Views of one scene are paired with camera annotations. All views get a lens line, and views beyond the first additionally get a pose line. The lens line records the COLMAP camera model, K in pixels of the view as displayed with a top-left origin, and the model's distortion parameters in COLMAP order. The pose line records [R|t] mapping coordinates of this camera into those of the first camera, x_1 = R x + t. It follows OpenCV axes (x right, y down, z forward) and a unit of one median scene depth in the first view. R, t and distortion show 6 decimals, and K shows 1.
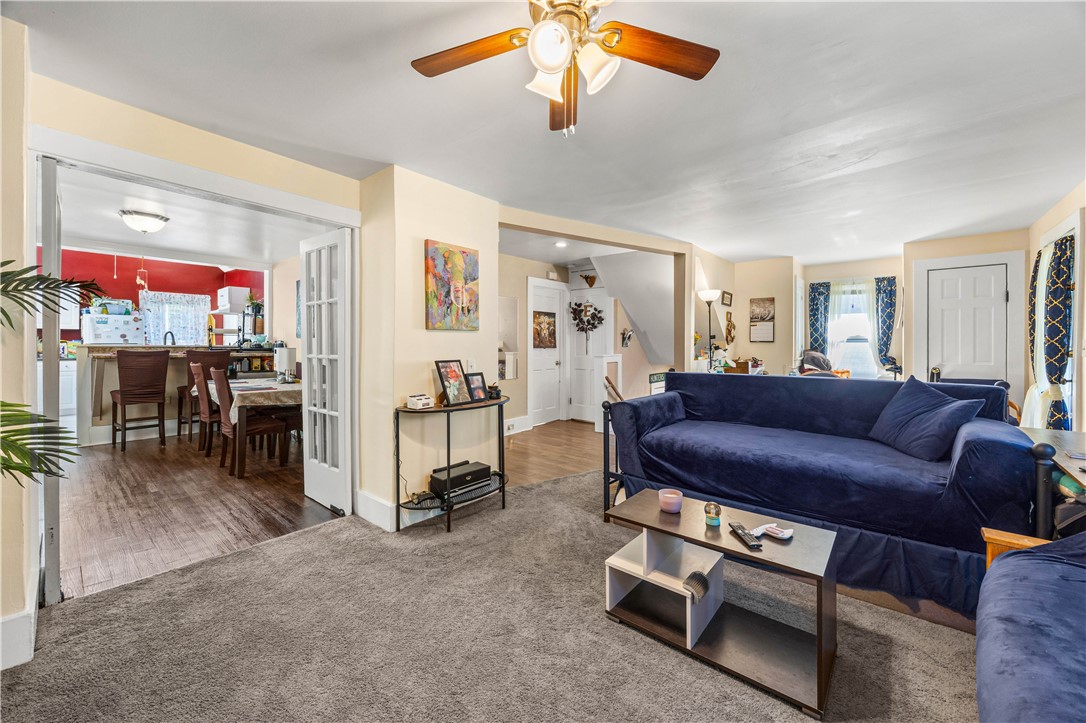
lens RADIAL K [[420.8, 0, 544.3], [0, 420.8, 351.5], [0, 0, 1]] dist [-0.001095, -0.000117]
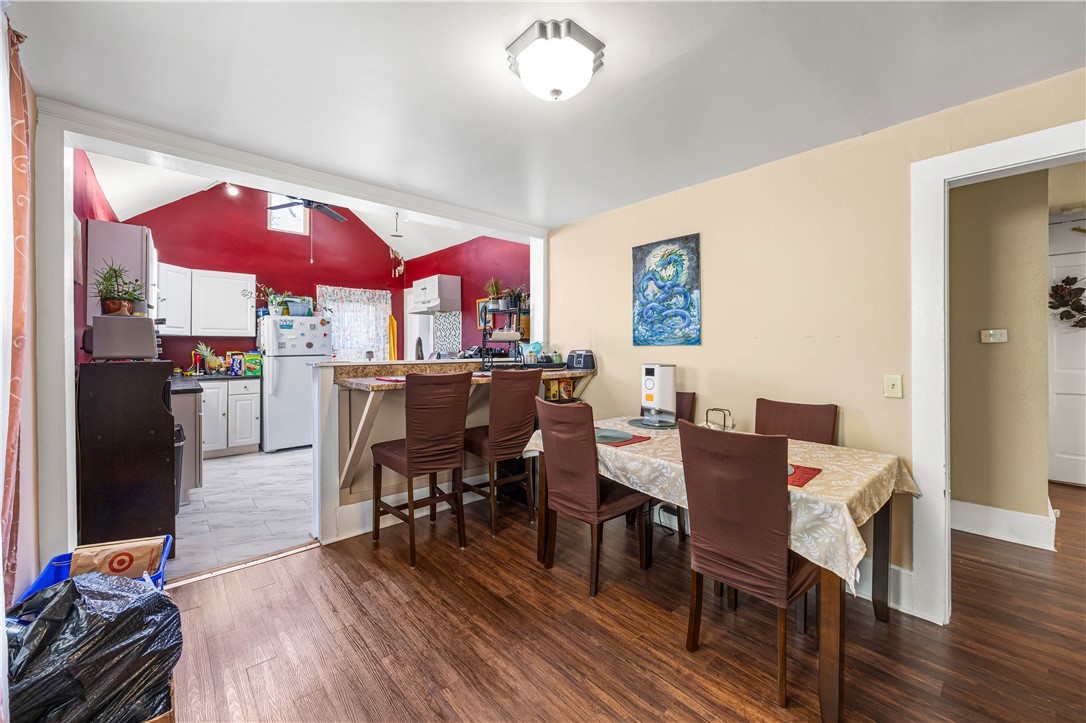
lens RADIAL K [[411.7, 0, 545.8], [0, 411.7, 349.5], [0, 0, 1]] dist [0.000059, -0.000003]
pose [[0.992735, -0.010606, -0.119852, -0.506328], [0.009481, 0.999906, -0.009952, -0.017726], [0.119947, 0.008743, 0.992742, 0.334556]]
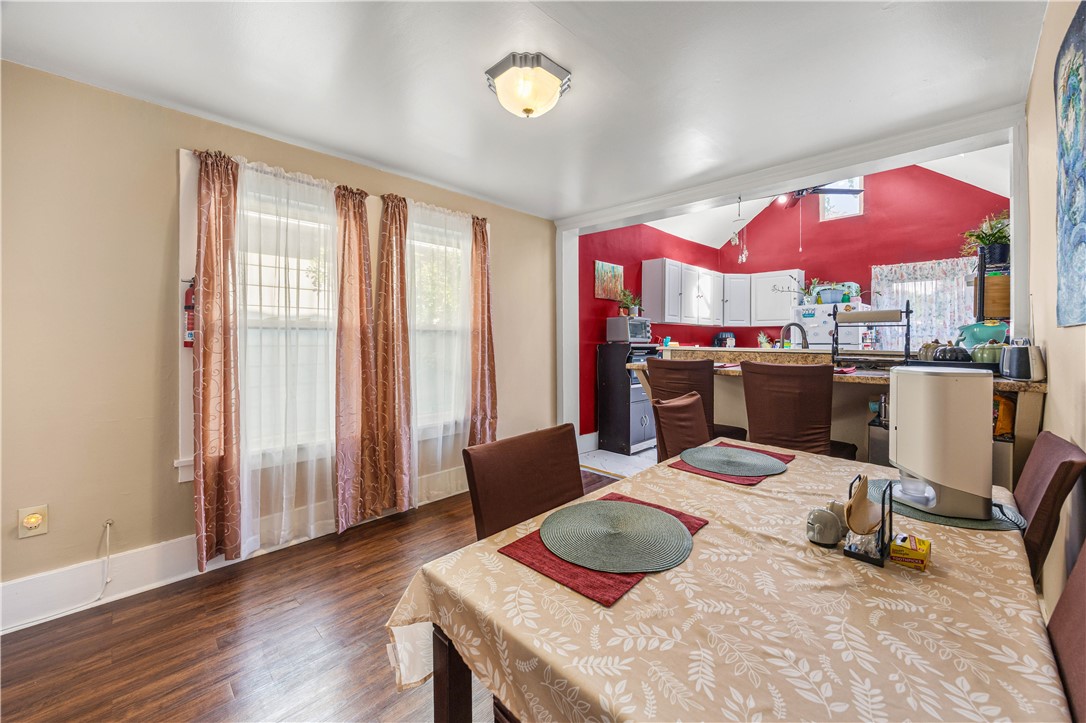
lens RADIAL K [[430.2, 0, 540.9], [0, 430.2, 335.4], [0, 0, 1]] dist [-0.000334, -0.000062]
pose [[-0.069919, -0.013612, -0.997460, -0.242492], [-0.015090, 0.999807, -0.012586, -0.016249], [0.997439, 0.014172, -0.070110, 0.561507]]
